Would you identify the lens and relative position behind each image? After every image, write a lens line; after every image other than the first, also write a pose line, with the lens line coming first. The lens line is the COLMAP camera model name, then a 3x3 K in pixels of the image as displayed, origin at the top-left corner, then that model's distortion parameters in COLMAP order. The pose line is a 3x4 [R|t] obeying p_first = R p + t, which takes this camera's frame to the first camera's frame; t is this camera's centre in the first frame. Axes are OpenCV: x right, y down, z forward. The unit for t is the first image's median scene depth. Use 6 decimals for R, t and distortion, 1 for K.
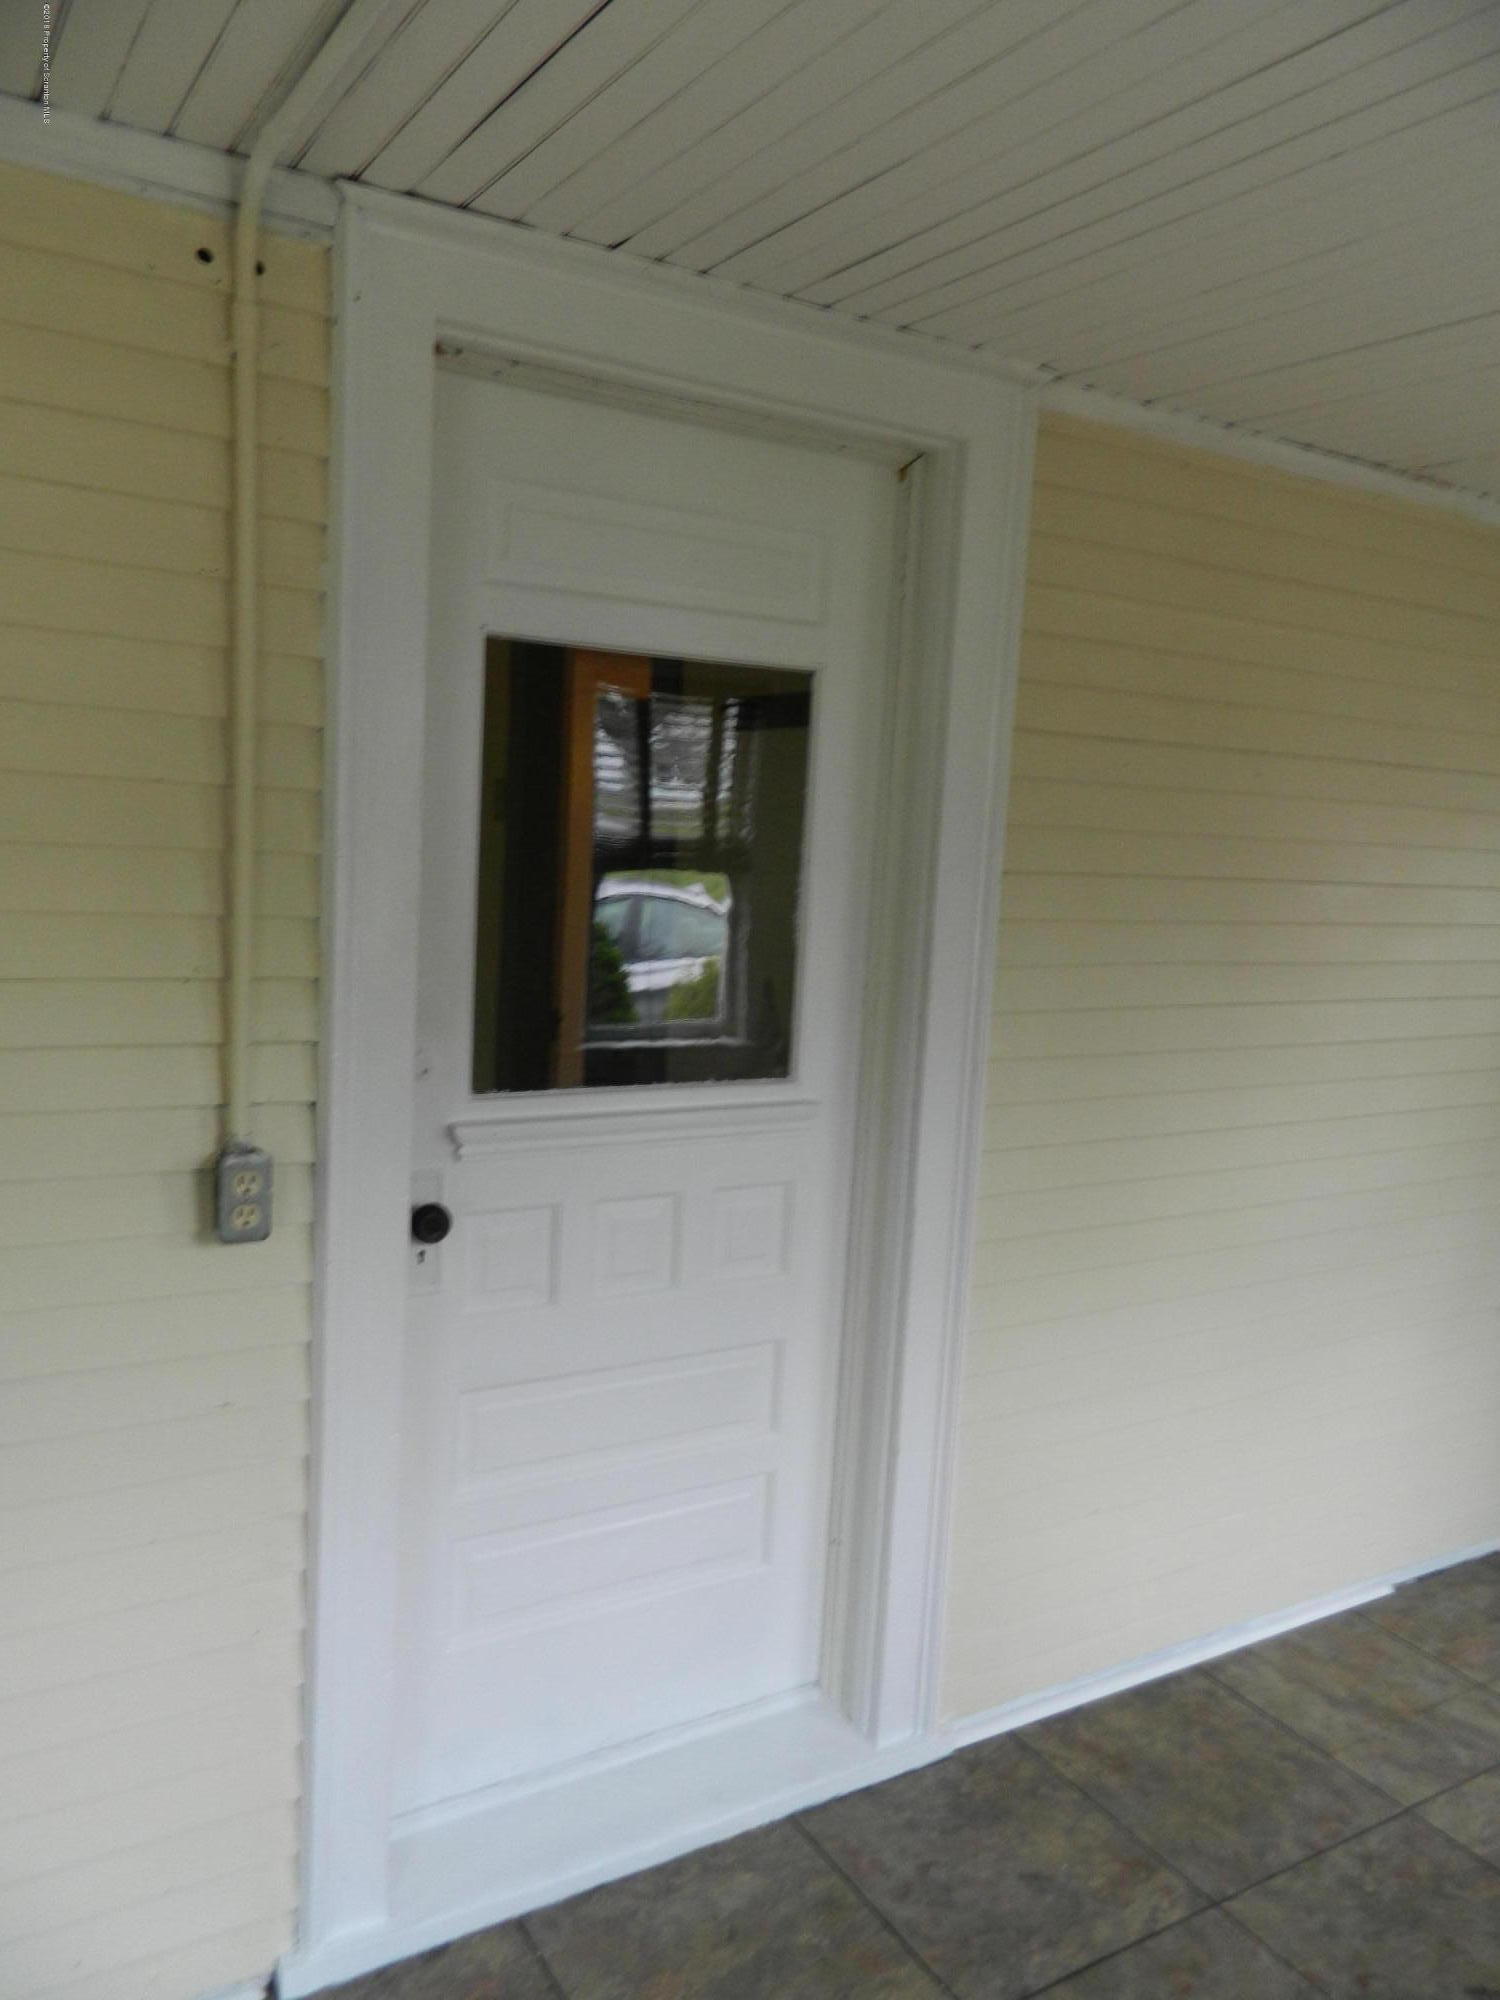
lens RADIAL K [[1502.4, 0, 750.0], [0, 1502.4, 1000.0], [0, 0, 1]] dist [0.021560, -0.010885]
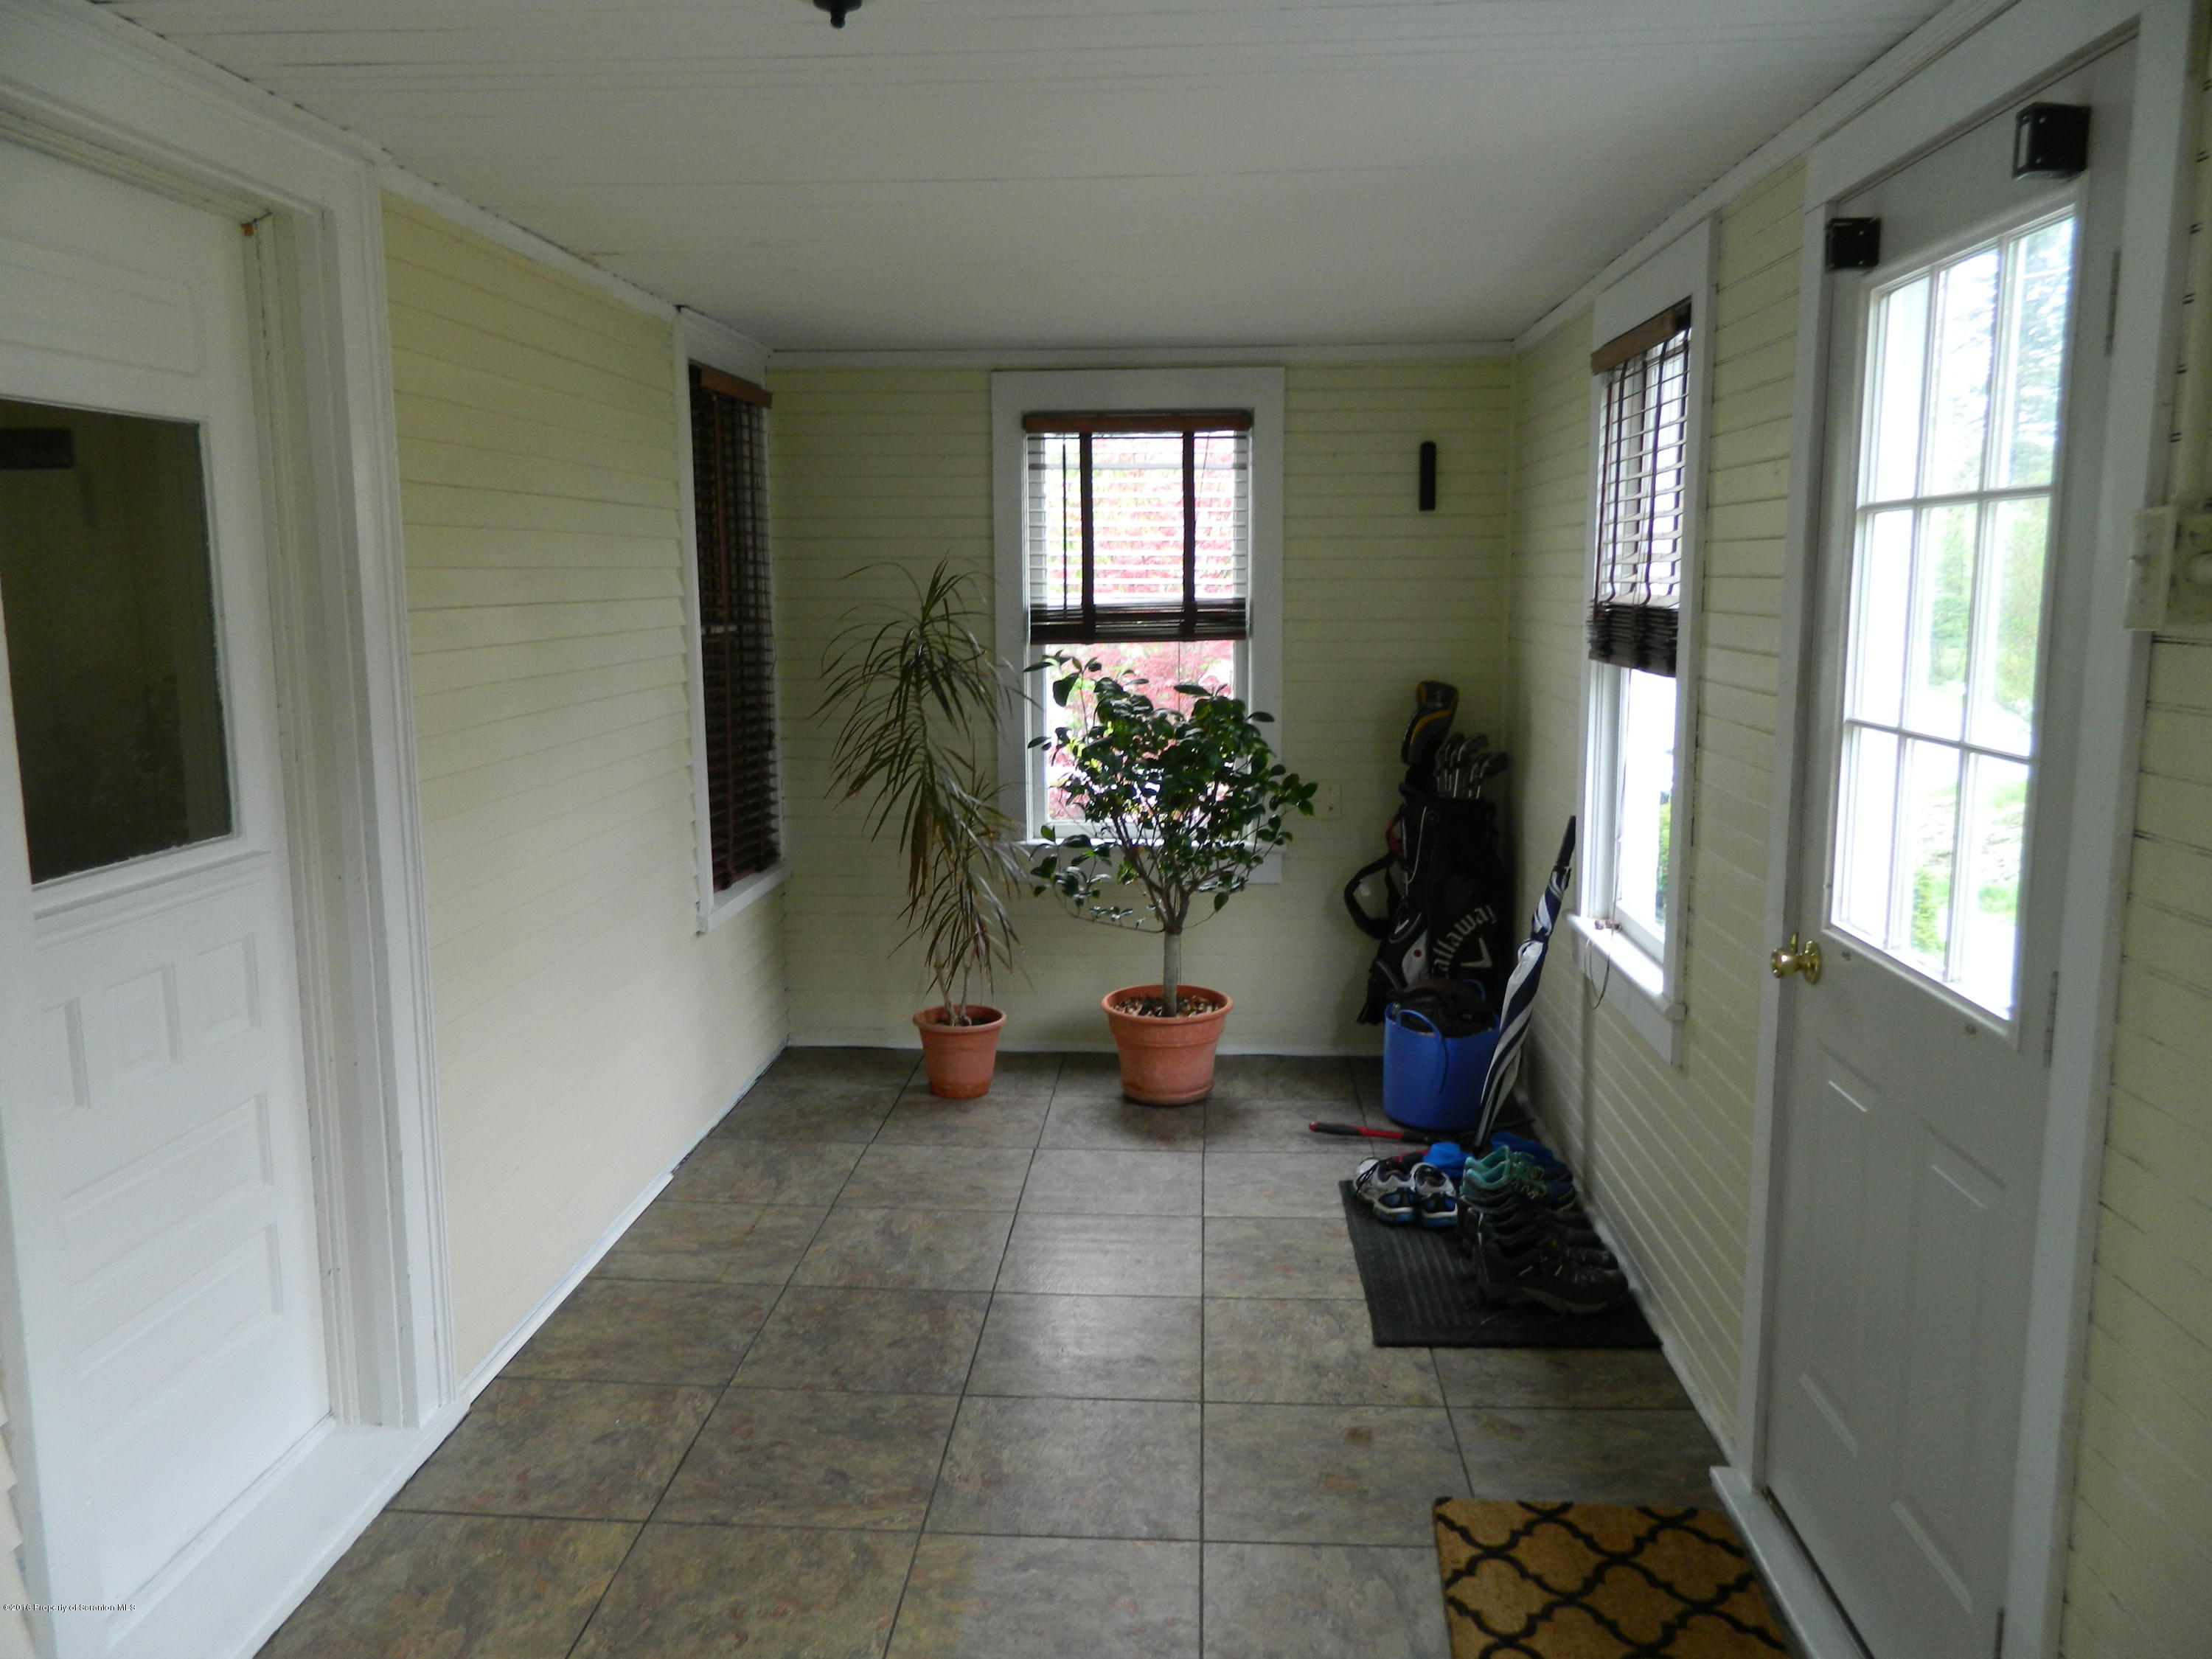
lens RADIAL K [[1661.6, 0, 1106.0], [0, 1661.6, 829.5], [0, 0, 1]] dist [0.021560, -0.010885]
pose [[0.581755, -0.183311, 0.792438, -0.515697], [0.134937, 0.982523, 0.128221, -0.014770], [-0.802093, 0.032336, 0.596323, -0.128105]]
